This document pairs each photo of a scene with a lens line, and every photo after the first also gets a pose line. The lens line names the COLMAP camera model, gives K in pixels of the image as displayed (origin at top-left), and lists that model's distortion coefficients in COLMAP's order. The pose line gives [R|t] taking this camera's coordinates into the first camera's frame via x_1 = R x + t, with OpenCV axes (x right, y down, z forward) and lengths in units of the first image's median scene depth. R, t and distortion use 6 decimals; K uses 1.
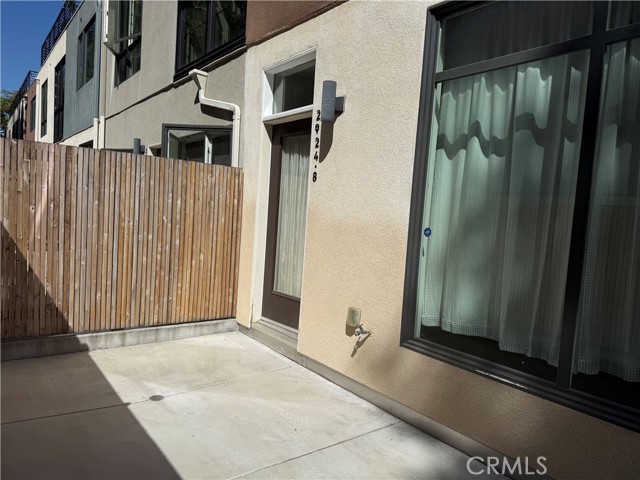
lens RADIAL K [[451.4, 0, 323.6], [0, 451.4, 239.3], [0, 0, 1]] dist [0.038189, -0.043328]
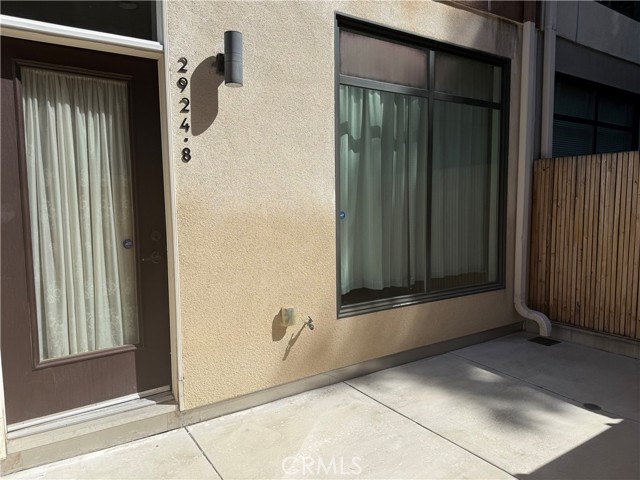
lens RADIAL K [[451.4, 0, 320.1], [0, 451.4, 241.3], [0, 0, 1]] dist [0.038189, -0.043328]
pose [[0.061514, -0.156757, 0.985720, -0.754810], [0.071512, 0.985744, 0.152298, -0.105373], [-0.995541, 0.061122, 0.071847, 0.801593]]
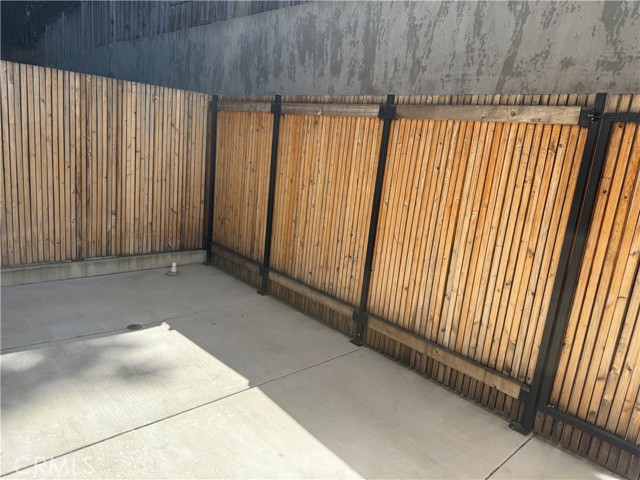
lens RADIAL K [[451.4, 0, 314.4], [0, 451.4, 238.2], [0, 0, 1]] dist [0.038189, -0.043328]
pose [[-0.986080, -0.138741, -0.091636, -0.162221], [-0.158391, 0.951468, 0.263858, -0.098337], [0.050581, 0.274700, -0.960199, 1.227141]]
